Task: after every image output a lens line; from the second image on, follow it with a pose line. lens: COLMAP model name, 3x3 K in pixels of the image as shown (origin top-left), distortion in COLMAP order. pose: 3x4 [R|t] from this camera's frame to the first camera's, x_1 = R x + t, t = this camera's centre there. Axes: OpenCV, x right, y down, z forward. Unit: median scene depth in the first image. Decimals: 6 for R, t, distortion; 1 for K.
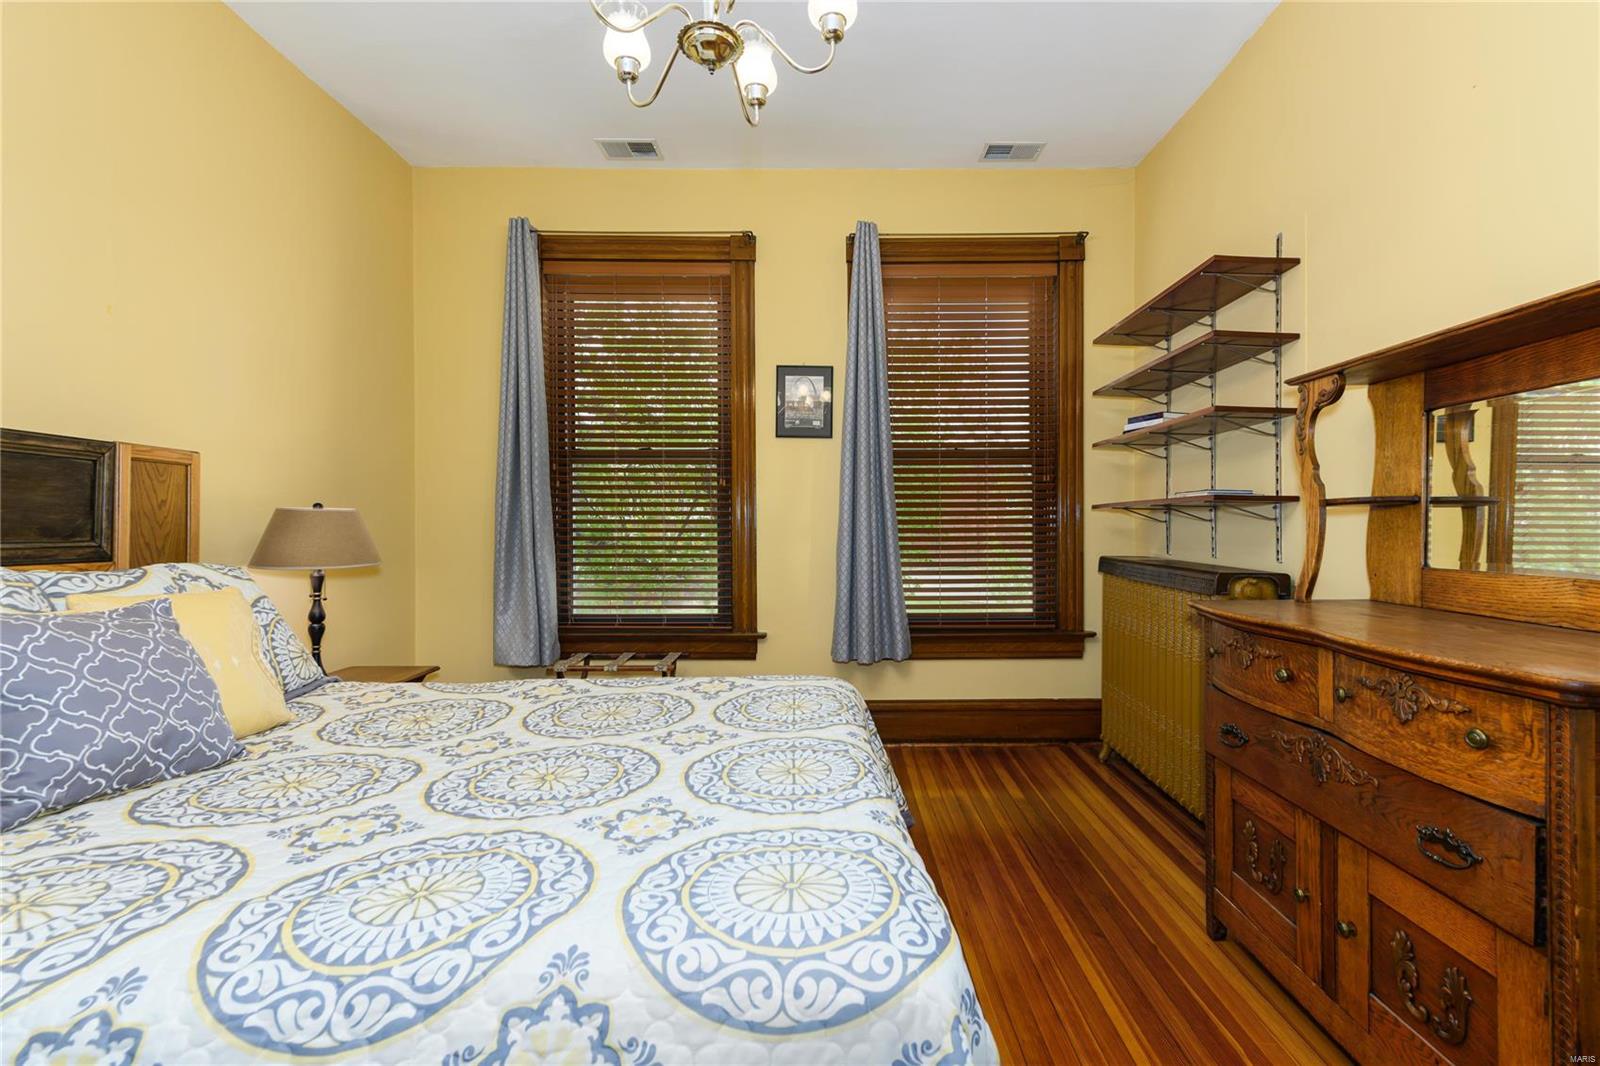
lens RADIAL K [[746.9, 0, 800.0], [0, 746.9, 533.0], [0, 0, 1]] dist [0.019561, -0.000258]
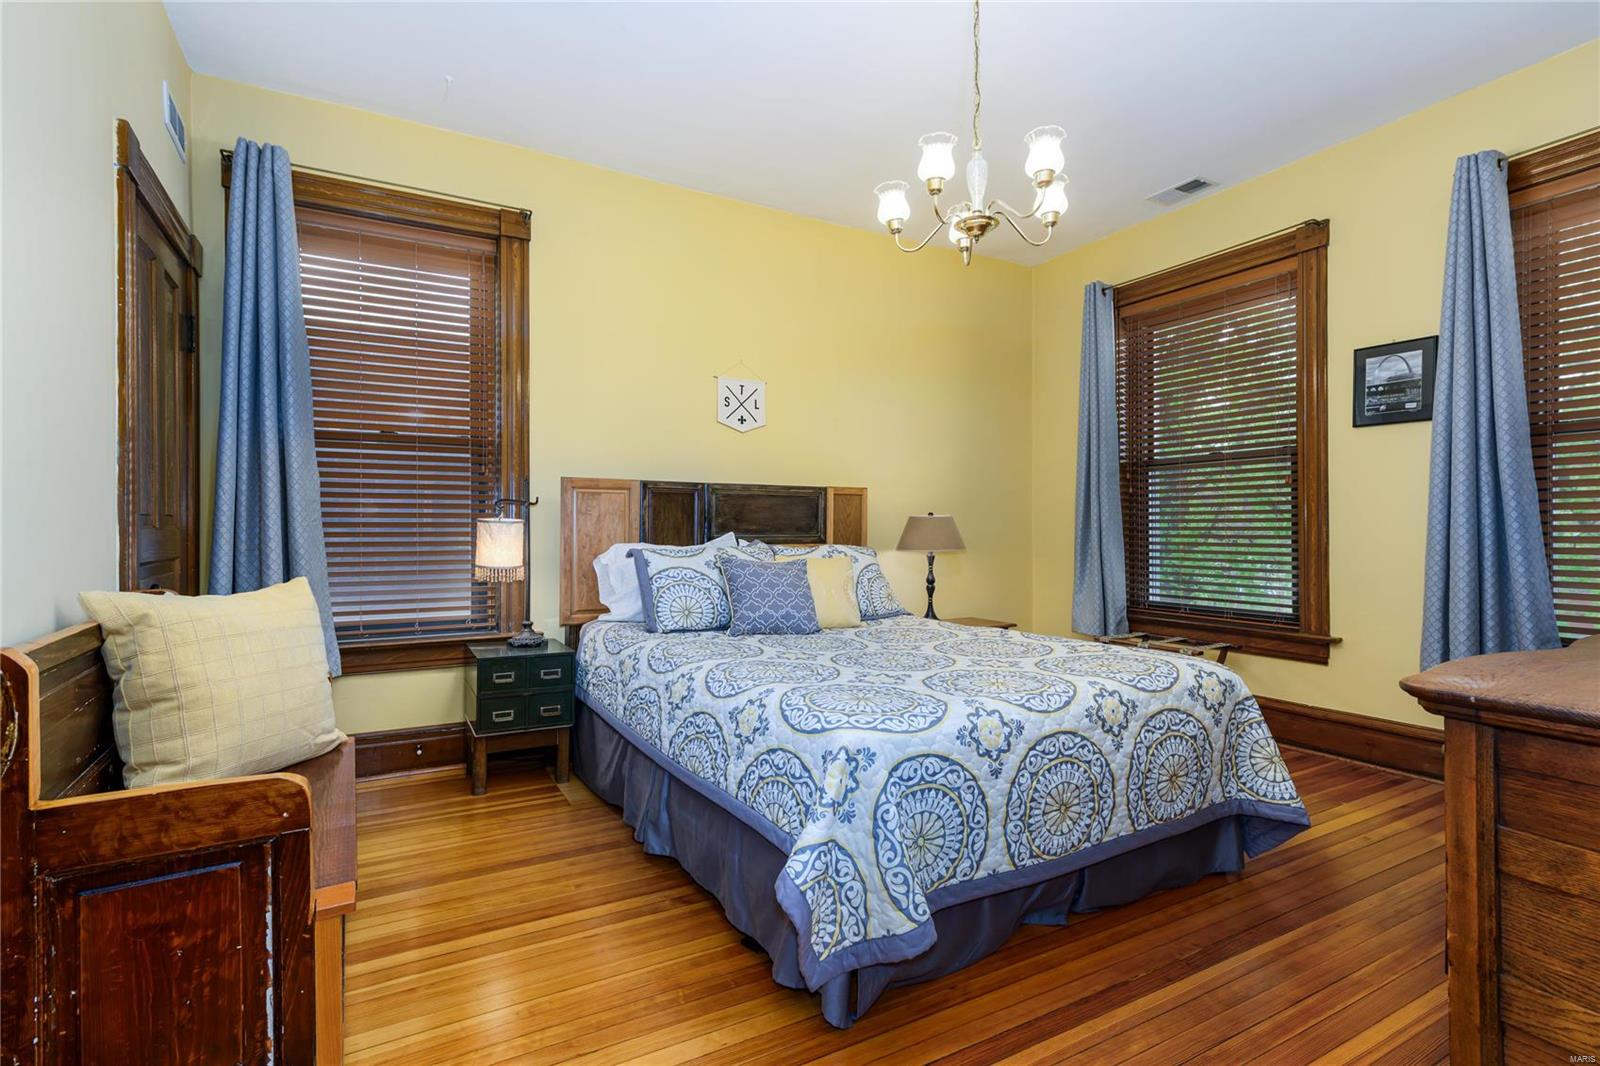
lens RADIAL K [[699.6, 0, 805.1], [0, 699.6, 527.7], [0, 0, 1]] dist [0.012687, -0.000060]
pose [[0.527439, -0.001908, -0.849591, 0.359988], [-0.002842, 0.999988, -0.004010, 0.000853], [0.849588, 0.004530, 0.527427, -0.036389]]
